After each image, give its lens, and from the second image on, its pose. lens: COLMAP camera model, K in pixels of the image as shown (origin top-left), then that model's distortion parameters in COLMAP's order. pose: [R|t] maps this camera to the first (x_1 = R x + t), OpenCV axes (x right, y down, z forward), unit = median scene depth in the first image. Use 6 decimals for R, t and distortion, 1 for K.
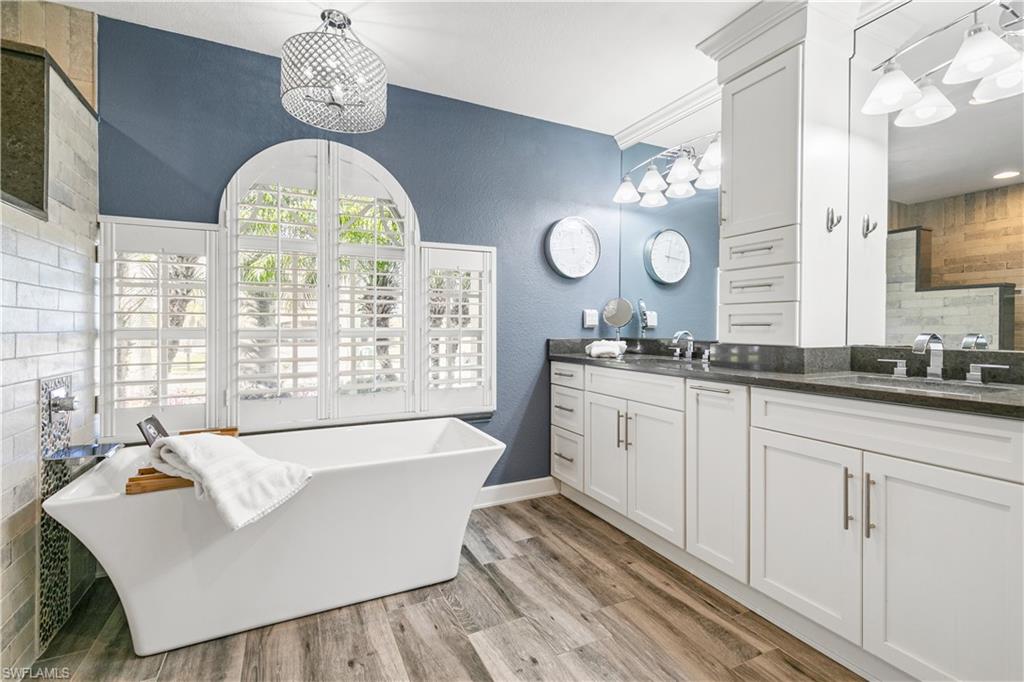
lens RADIAL K [[469.7, 0, 513.9], [0, 469.7, 327.5], [0, 0, 1]] dist [0.013711, -0.001965]
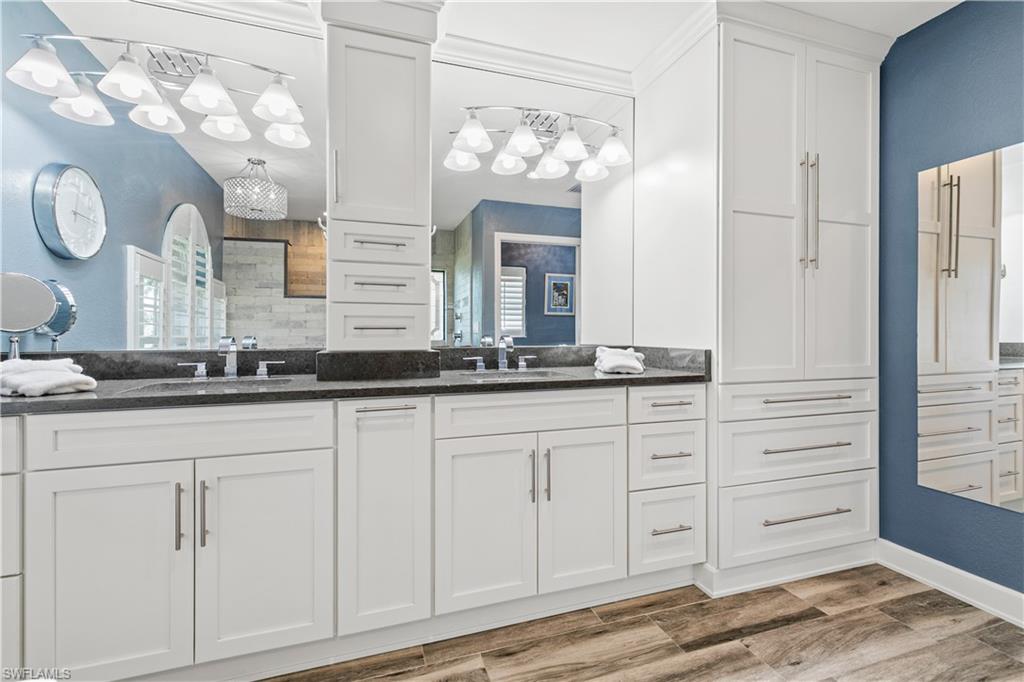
lens RADIAL K [[469.7, 0, 510.7], [0, 469.7, 333.1], [0, 0, 1]] dist [0.013711, -0.001965]
pose [[0.128380, -0.008045, 0.991692, -0.312706], [0.001608, 0.999967, 0.007904, -0.003588], [-0.991724, 0.000580, 0.128389, 0.609811]]
